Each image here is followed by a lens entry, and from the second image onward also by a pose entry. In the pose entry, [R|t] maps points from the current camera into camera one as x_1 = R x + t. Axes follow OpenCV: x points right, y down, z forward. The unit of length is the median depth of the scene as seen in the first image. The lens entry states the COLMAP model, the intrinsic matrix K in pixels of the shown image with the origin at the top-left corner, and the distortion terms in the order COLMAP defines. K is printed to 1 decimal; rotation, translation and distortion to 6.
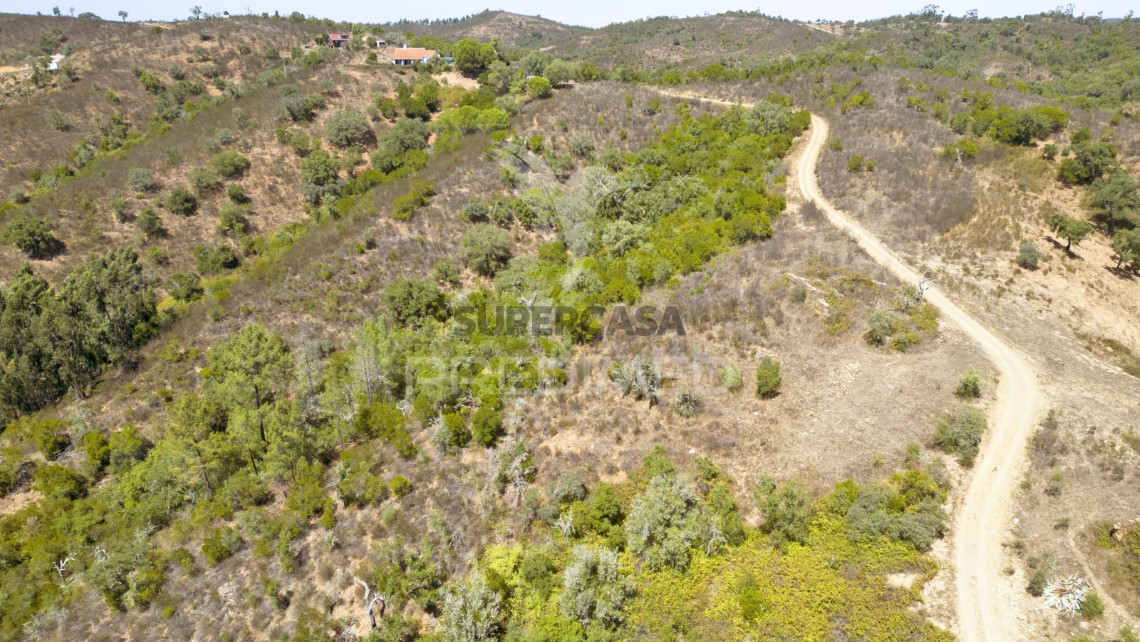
lens RADIAL K [[791.8, 0, 570.0], [0, 791.8, 321.0], [0, 0, 1]] dist [0.072214, -0.080340]
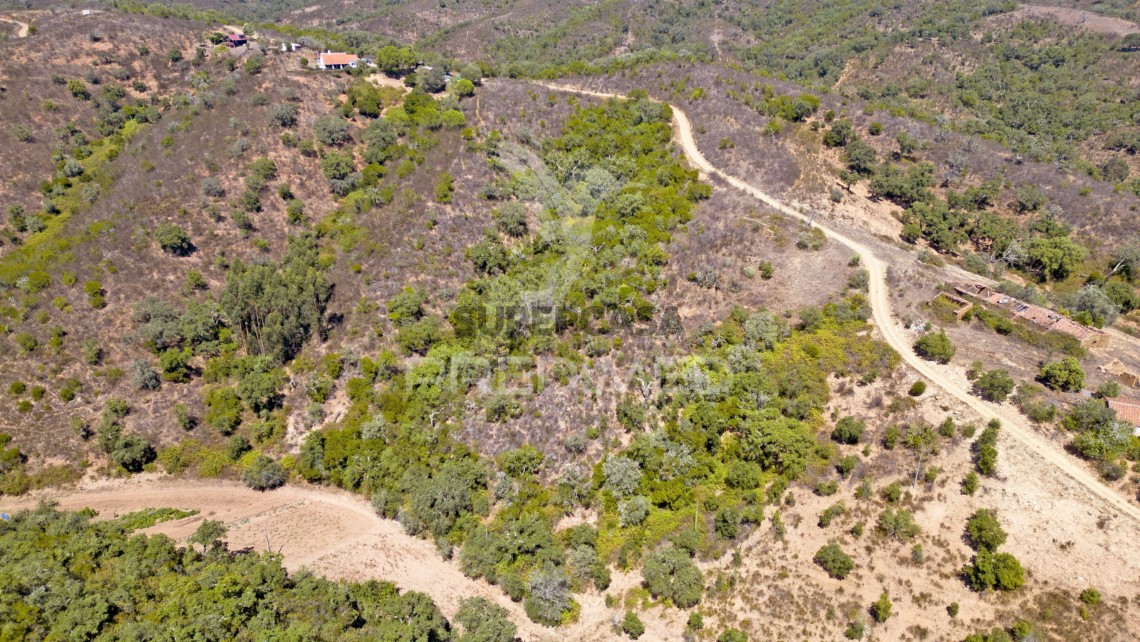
lens RADIAL K [[791.8, 0, 570.0], [0, 791.8, 321.0], [0, 0, 1]] dist [0.072214, -0.080340]
pose [[0.938280, -0.133261, 0.319176, -0.431853], [0.110430, 0.989920, 0.088675, -0.017086], [-0.327775, -0.047956, 0.943538, -0.377083]]
